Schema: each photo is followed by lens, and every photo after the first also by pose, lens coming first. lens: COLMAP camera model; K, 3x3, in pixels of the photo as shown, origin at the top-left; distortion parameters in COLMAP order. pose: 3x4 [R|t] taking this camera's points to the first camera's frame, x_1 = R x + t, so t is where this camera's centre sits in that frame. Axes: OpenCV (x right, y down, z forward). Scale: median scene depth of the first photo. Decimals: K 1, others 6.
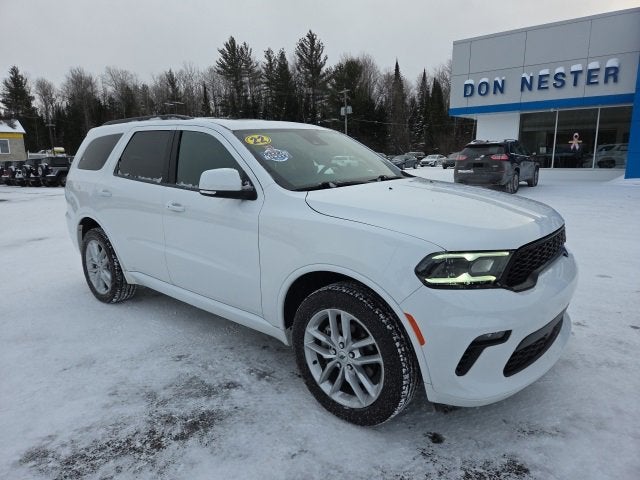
lens RADIAL K [[427.2, 0, 320.0], [0, 427.2, 240.0], [0, 0, 1]] dist [0.069810, -0.061529]
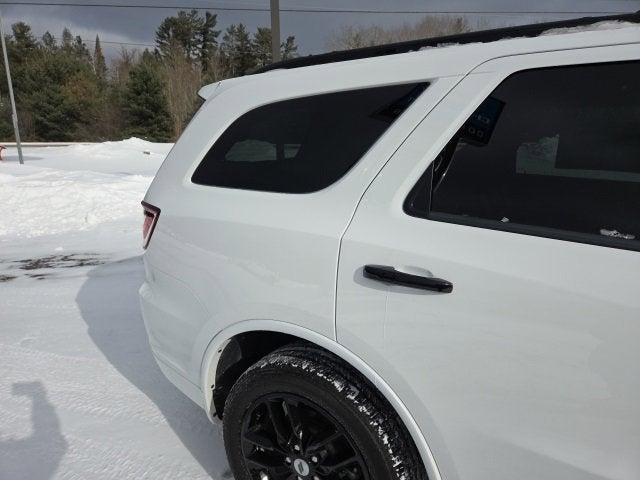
lens RADIAL K [[427.2, 0, 320.0], [0, 427.2, 240.0], [0, 0, 1]] dist [0.069810, -0.061529]
pose [[0.986420, -0.026918, 0.162023, -0.148844], [0.023881, 0.999501, 0.020663, -0.034810], [-0.162498, -0.016513, 0.986571, 0.176361]]
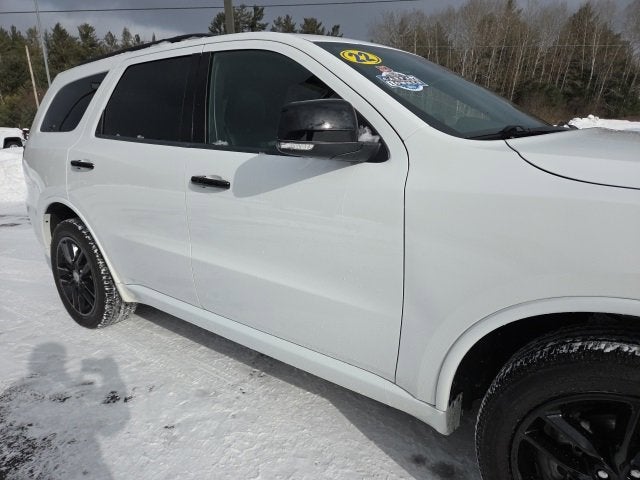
lens RADIAL K [[430.0, 0, 321.1], [0, 430.0, 235.9], [0, 0, 1]] dist [0.085069, -0.081904]
pose [[0.998930, -0.018818, 0.042247, -0.043029], [0.017558, 0.999396, 0.030001, -0.003557], [-0.042786, -0.029227, 0.998657, 0.082177]]
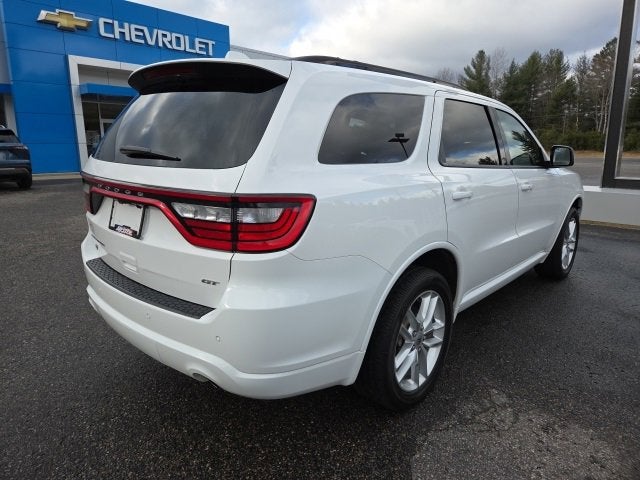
lens RADIAL K [[425.4, 0, 326.0], [0, 425.4, 240.5], [0, 0, 1]] dist [0.057220, -0.045089]
pose [[0.025437, -0.206183, 0.978183, -0.274045], [0.193657, 0.960980, 0.197521, -0.049837], [-0.980739, 0.184408, 0.064373, 0.287088]]
